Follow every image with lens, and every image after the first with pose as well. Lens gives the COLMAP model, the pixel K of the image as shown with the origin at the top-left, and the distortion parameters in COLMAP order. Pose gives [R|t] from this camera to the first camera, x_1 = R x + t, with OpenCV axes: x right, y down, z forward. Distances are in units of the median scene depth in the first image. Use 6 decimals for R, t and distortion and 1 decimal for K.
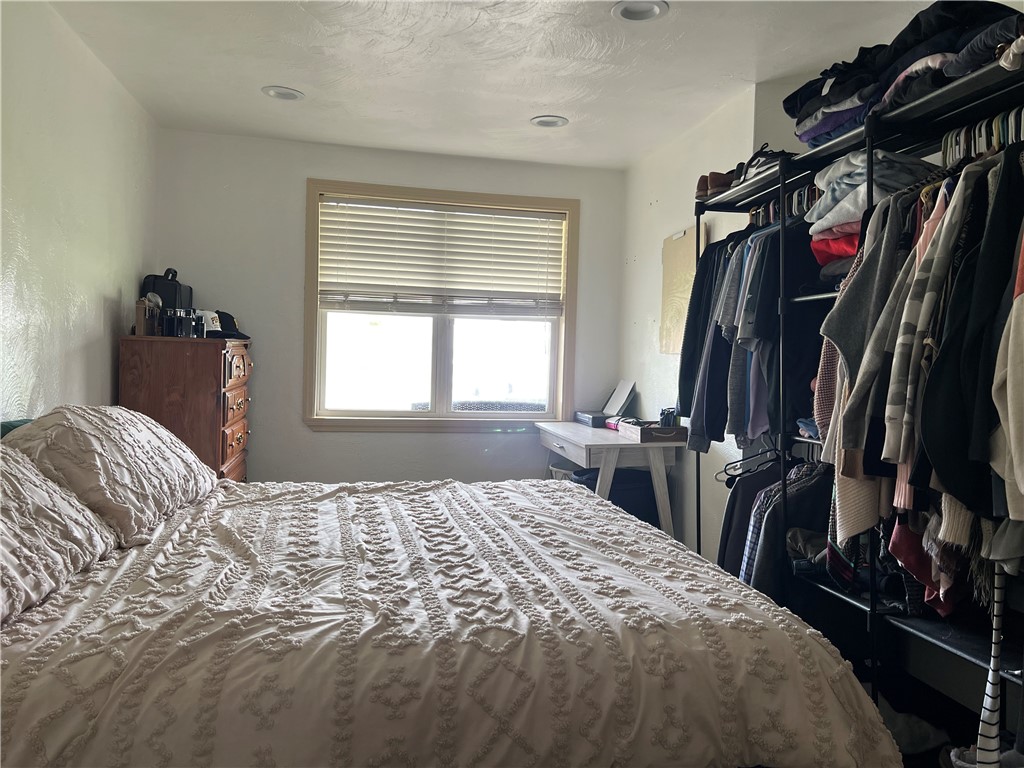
lens RADIAL K [[766.0, 0, 514.8], [0, 766.0, 382.2], [0, 0, 1]] dist [0.065982, -0.072235]
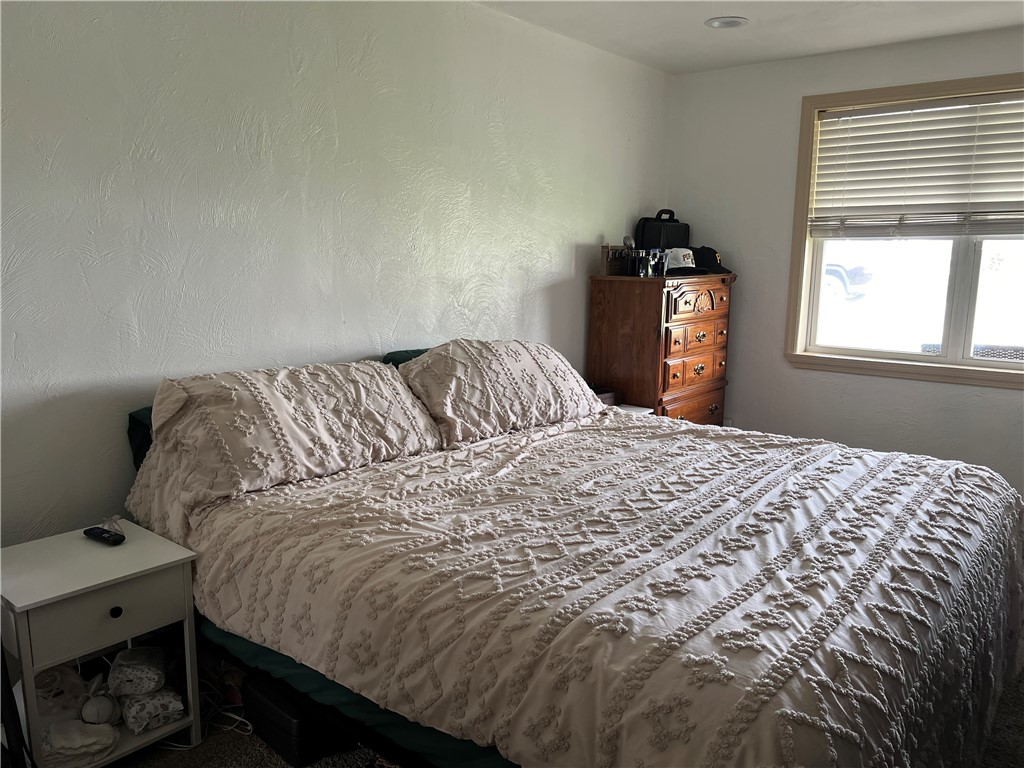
lens RADIAL K [[766.0, 0, 513.0], [0, 766.0, 384.1], [0, 0, 1]] dist [0.065982, -0.072235]
pose [[0.634915, 0.101986, -0.765821, 0.322083], [-0.014869, 0.992678, 0.119870, -0.033559], [0.772439, -0.064720, 0.631783, 0.146224]]
